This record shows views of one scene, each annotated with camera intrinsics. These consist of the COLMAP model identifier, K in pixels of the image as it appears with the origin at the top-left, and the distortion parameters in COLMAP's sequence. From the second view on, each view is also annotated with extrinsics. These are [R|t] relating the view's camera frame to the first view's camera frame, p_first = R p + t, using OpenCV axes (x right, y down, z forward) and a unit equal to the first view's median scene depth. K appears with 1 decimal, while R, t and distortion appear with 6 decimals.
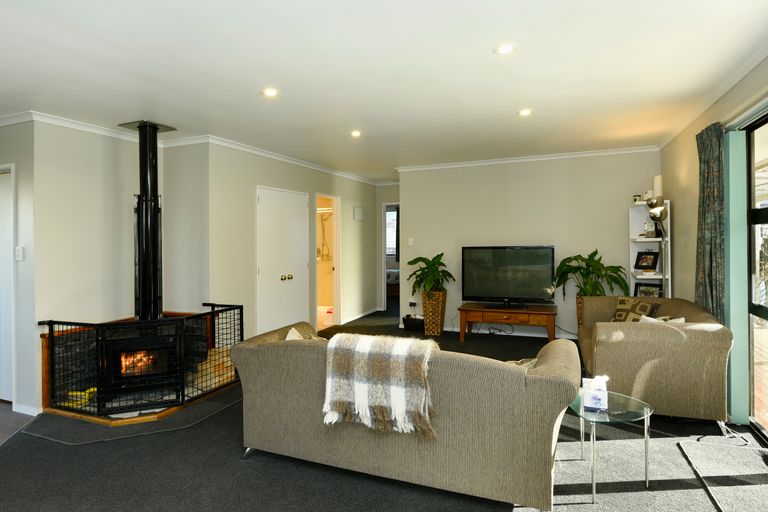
lens RADIAL K [[434.6, 0, 378.4], [0, 434.6, 238.2], [0, 0, 1]] dist [0.012298, -0.000338]
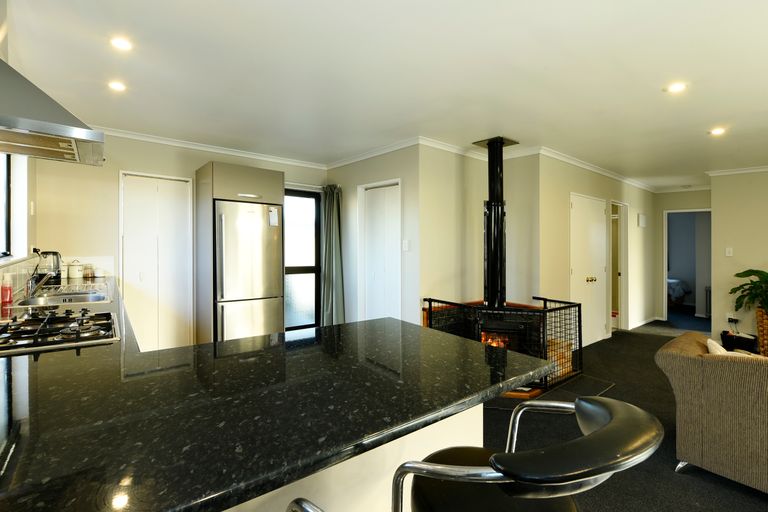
lens RADIAL K [[350.5, 0, 382.8], [0, 350.5, 249.3], [0, 0, 1]] dist [-0.015956, -0.000580]
pose [[0.878048, 0.050669, -0.475883, -0.335305], [-0.040919, 0.998687, 0.030834, 0.015356], [0.476820, -0.007601, 0.878968, 0.023933]]
